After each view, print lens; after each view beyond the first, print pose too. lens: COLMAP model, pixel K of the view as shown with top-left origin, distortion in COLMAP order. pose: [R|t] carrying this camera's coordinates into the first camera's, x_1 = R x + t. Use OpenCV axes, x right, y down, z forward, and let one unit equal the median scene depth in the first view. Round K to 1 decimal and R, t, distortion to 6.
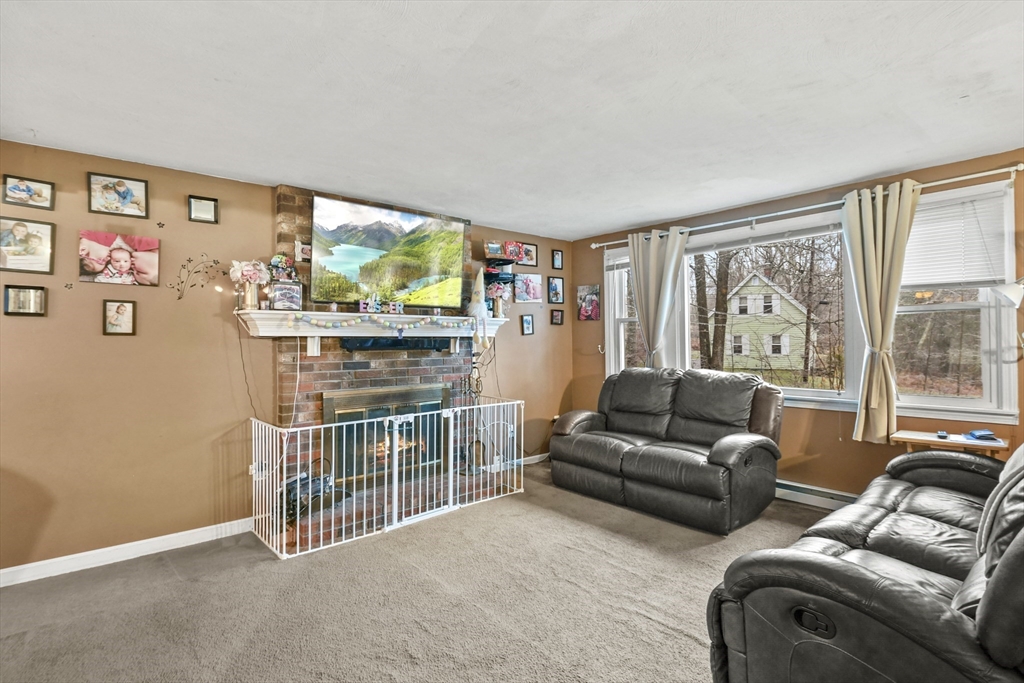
lens RADIAL K [[500.0, 0, 512.5], [0, 500.0, 329.8], [0, 0, 1]] dist [0.000311, 0.000126]
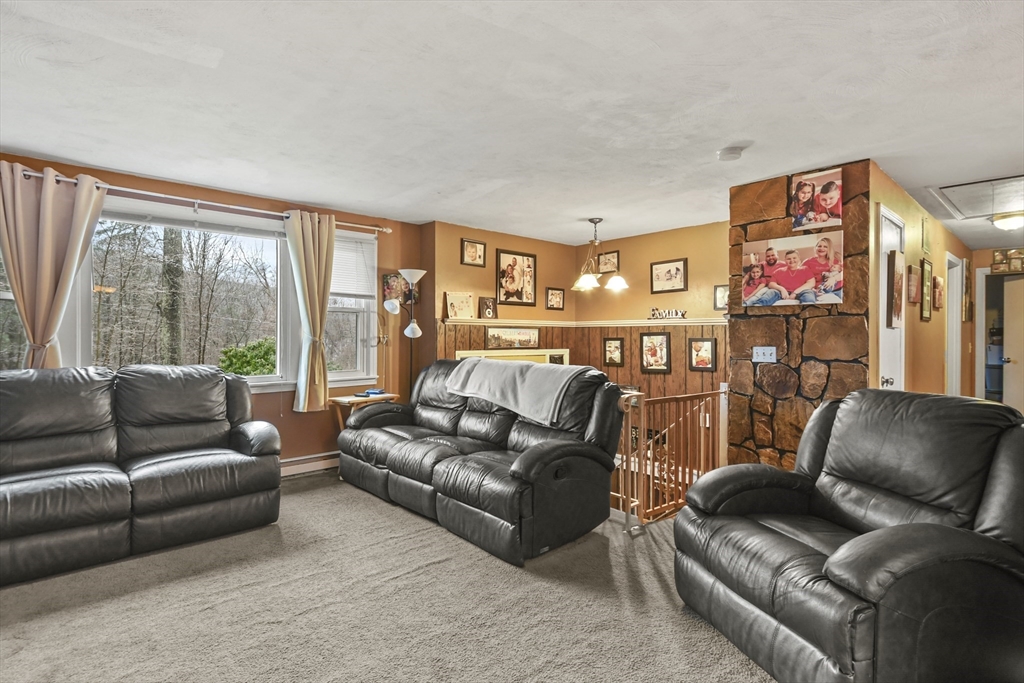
lens RADIAL K [[507.1, 0, 494.0], [0, 507.1, 338.5], [0, 0, 1]] dist [0.000497, -0.000804]
pose [[-0.009597, -0.001792, 0.999952, -0.573424], [-0.026973, 0.999635, 0.001532, 0.021766], [-0.999590, -0.026957, -0.009642, 0.534212]]
